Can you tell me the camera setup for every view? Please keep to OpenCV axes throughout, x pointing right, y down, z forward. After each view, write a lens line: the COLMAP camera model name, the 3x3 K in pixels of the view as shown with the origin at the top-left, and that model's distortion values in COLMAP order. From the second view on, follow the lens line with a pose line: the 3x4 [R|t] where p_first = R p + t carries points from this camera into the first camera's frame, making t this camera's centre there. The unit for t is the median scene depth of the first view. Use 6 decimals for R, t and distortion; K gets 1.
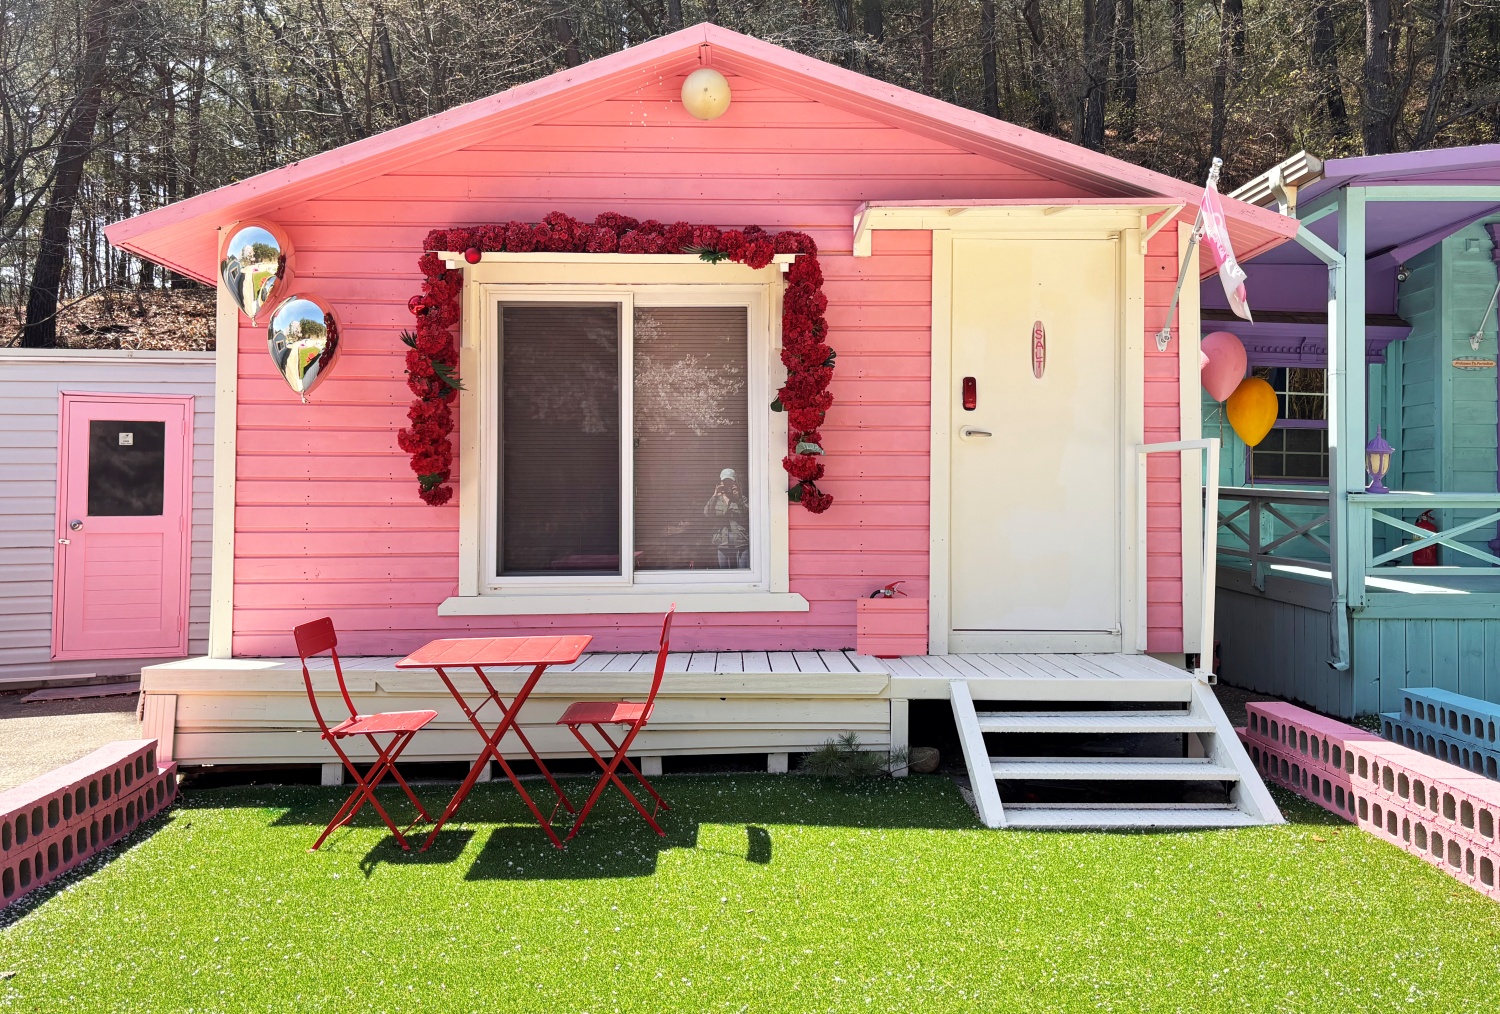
lens RADIAL K [[1275.3, 0, 747.5], [0, 1275.3, 448.7], [0, 0, 1]] dist [0.046345, 0.000550]
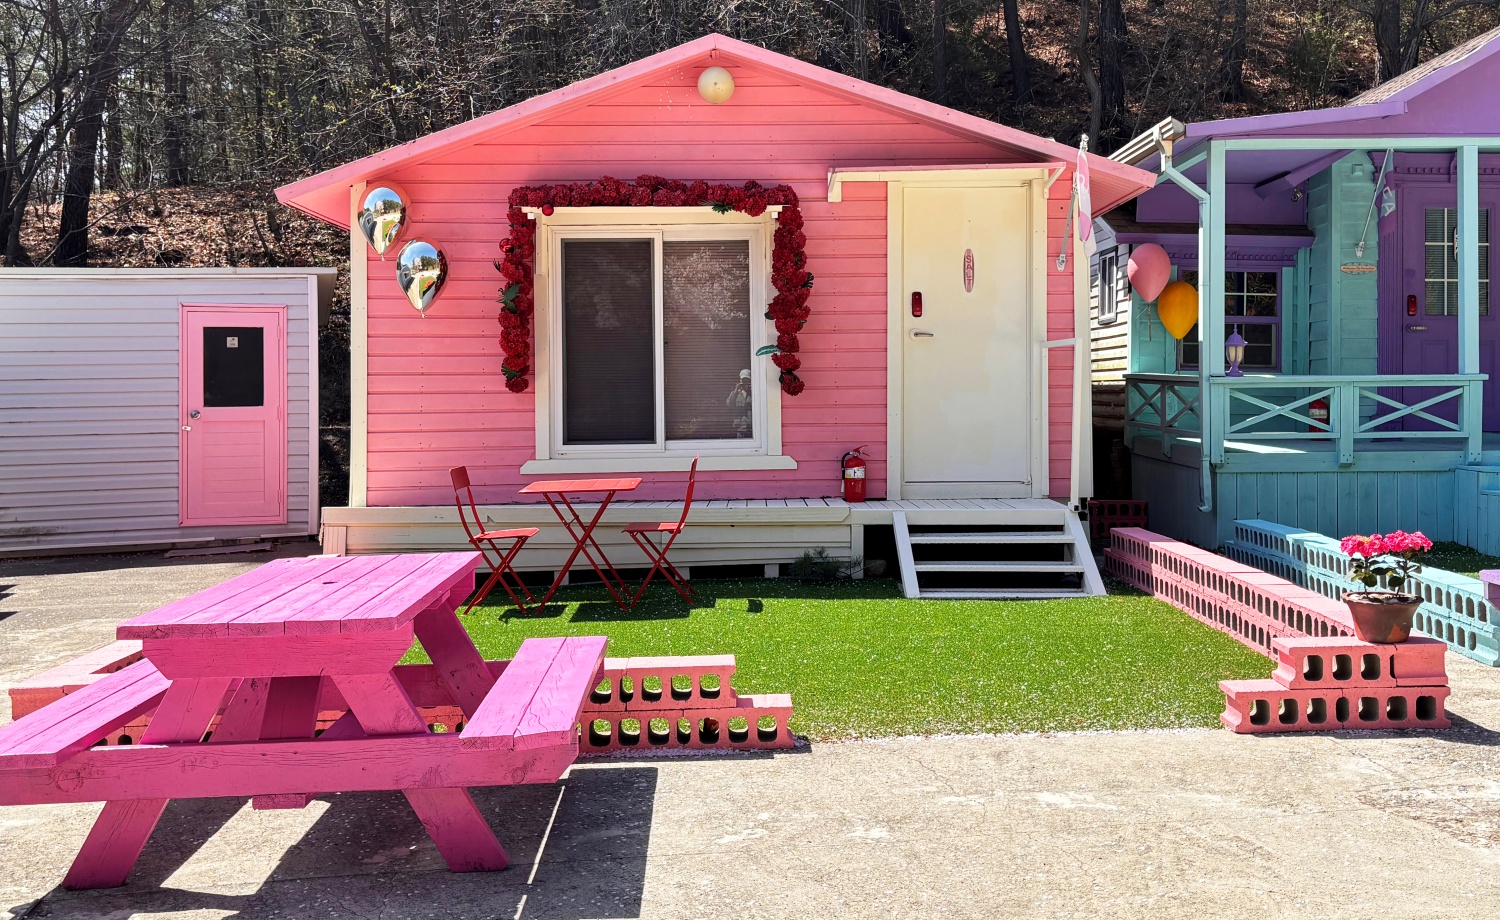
lens RADIAL K [[1559.4, 0, 750.0], [0, 1559.4, 383.6], [0, 0, 1]] dist [0.010171, 0.000318]
pose [[0.999863, -0.009417, -0.013576, 0.022181], [0.009819, 0.999505, 0.029879, -0.011127], [0.013288, -0.030008, 0.999461, -0.630557]]
